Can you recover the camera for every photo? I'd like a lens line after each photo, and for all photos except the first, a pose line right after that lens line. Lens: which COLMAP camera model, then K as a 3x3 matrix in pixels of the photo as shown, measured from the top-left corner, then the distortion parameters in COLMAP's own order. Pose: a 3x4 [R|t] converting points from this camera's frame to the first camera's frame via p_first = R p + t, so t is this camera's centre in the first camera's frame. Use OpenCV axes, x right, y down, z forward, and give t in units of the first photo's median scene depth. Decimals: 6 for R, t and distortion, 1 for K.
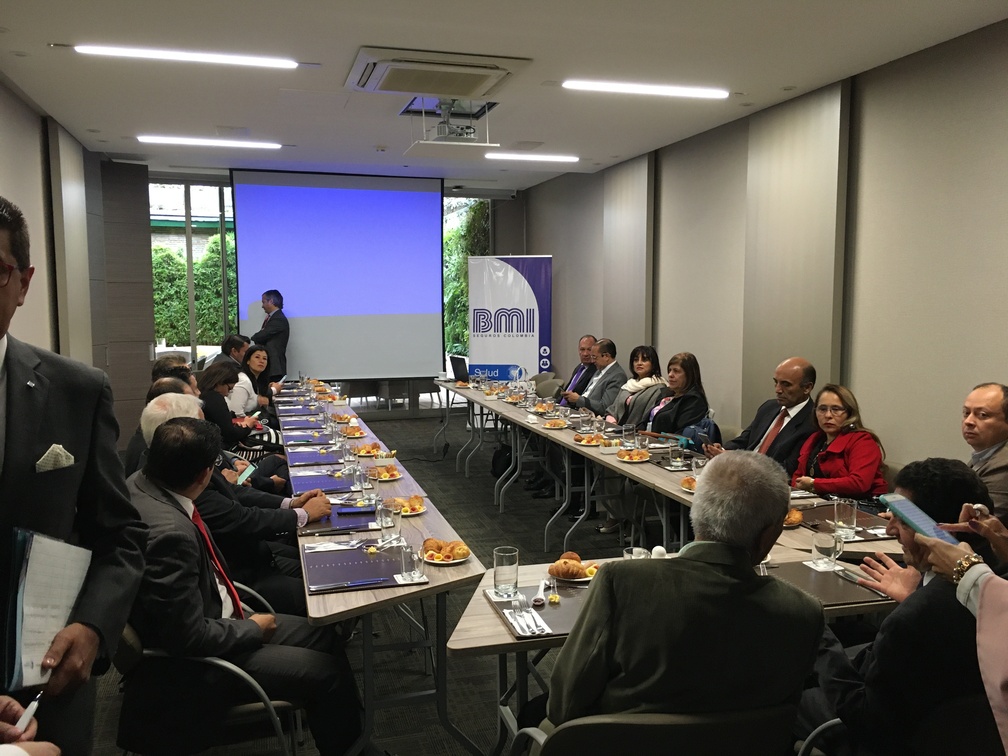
lens RADIAL K [[851.4, 0, 497.6], [0, 851.4, 375.6], [0, 0, 1]] dist [0.064775, -0.069056]
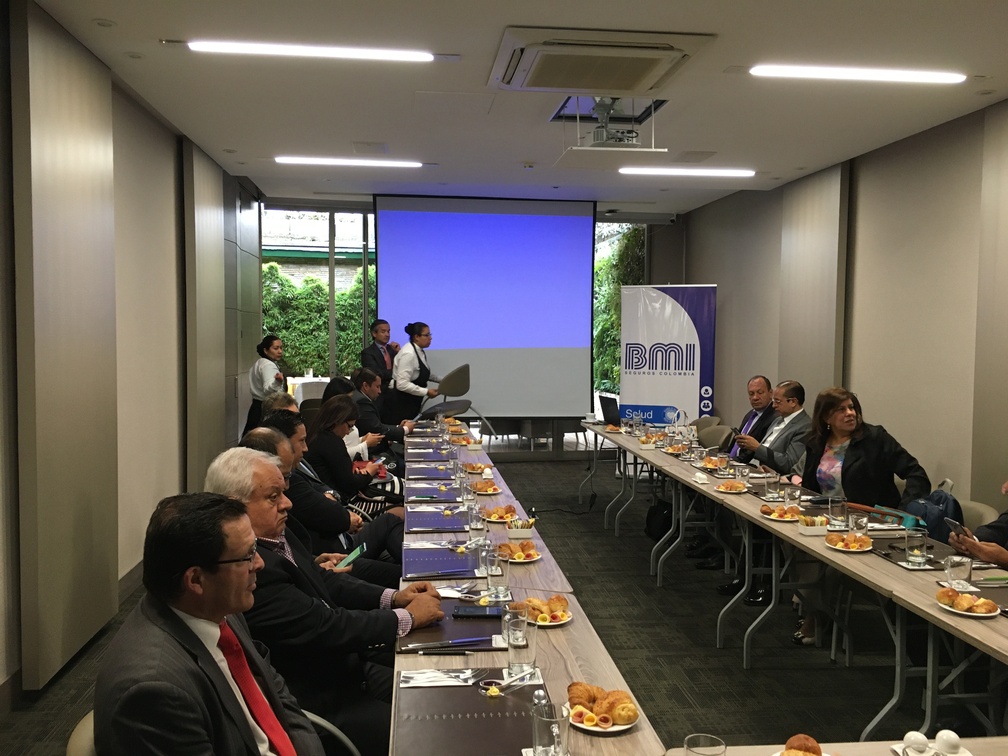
lens RADIAL K [[851.4, 0, 497.6], [0, 851.4, 375.6], [0, 0, 1]] dist [0.064775, -0.069056]
pose [[0.985345, 0.020355, -0.169356, -0.014162], [-0.026949, 0.998962, -0.036726, -0.011302], [0.168433, 0.040752, 0.984870, 0.139522]]
